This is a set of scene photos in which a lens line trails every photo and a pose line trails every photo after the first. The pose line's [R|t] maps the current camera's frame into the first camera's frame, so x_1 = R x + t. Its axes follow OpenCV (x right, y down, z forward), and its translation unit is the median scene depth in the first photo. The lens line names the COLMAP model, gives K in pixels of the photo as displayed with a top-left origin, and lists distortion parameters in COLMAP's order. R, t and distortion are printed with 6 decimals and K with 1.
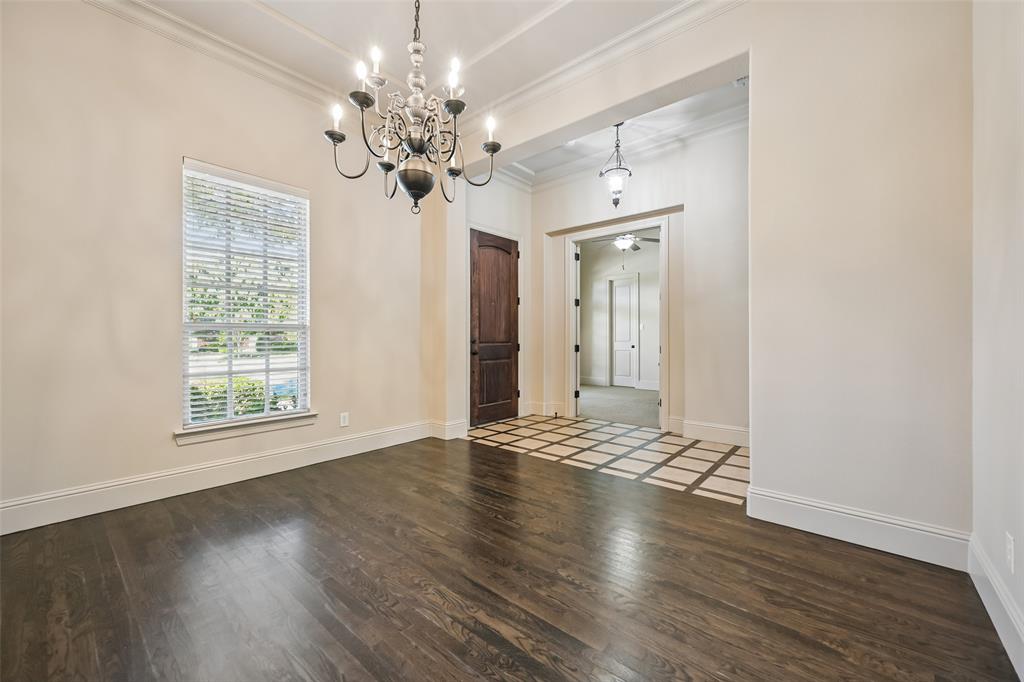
lens RADIAL K [[406.9, 0, 512.0], [0, 406.9, 341.0], [0, 0, 1]] dist [-0.000129, -0.000038]
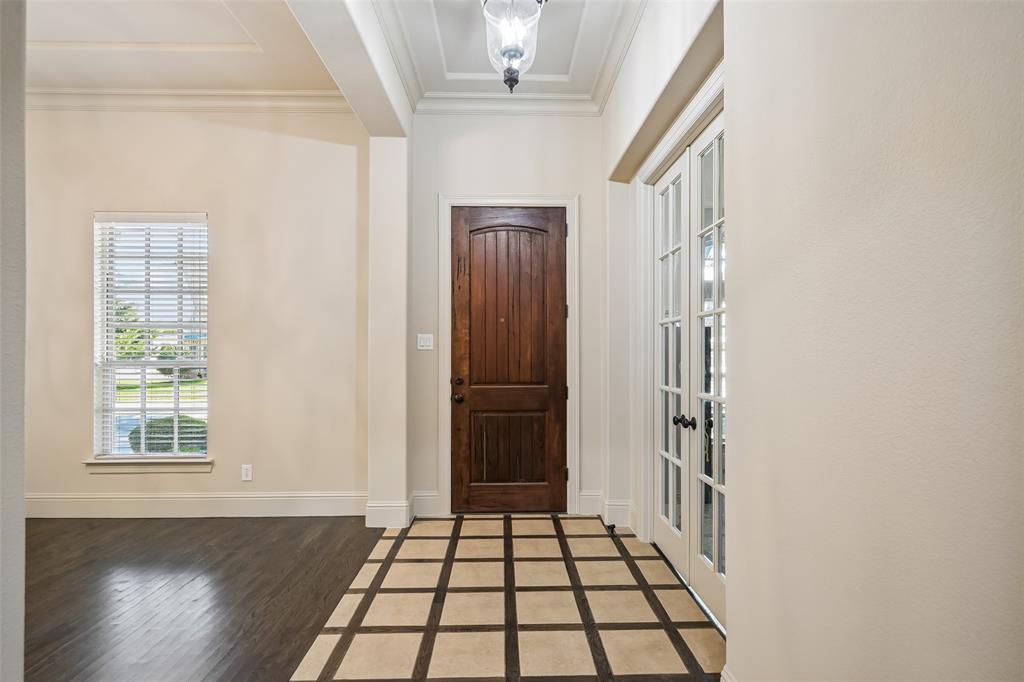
lens RADIAL K [[483.1, 0, 512.8], [0, 483.1, 353.5], [0, 0, 1]] dist [0.000384, 0.000311]
pose [[0.668437, 0.007194, -0.743734, 0.531726], [-0.006009, 0.999973, 0.004272, -0.047443], [0.743745, 0.001614, 0.668462, 0.556359]]
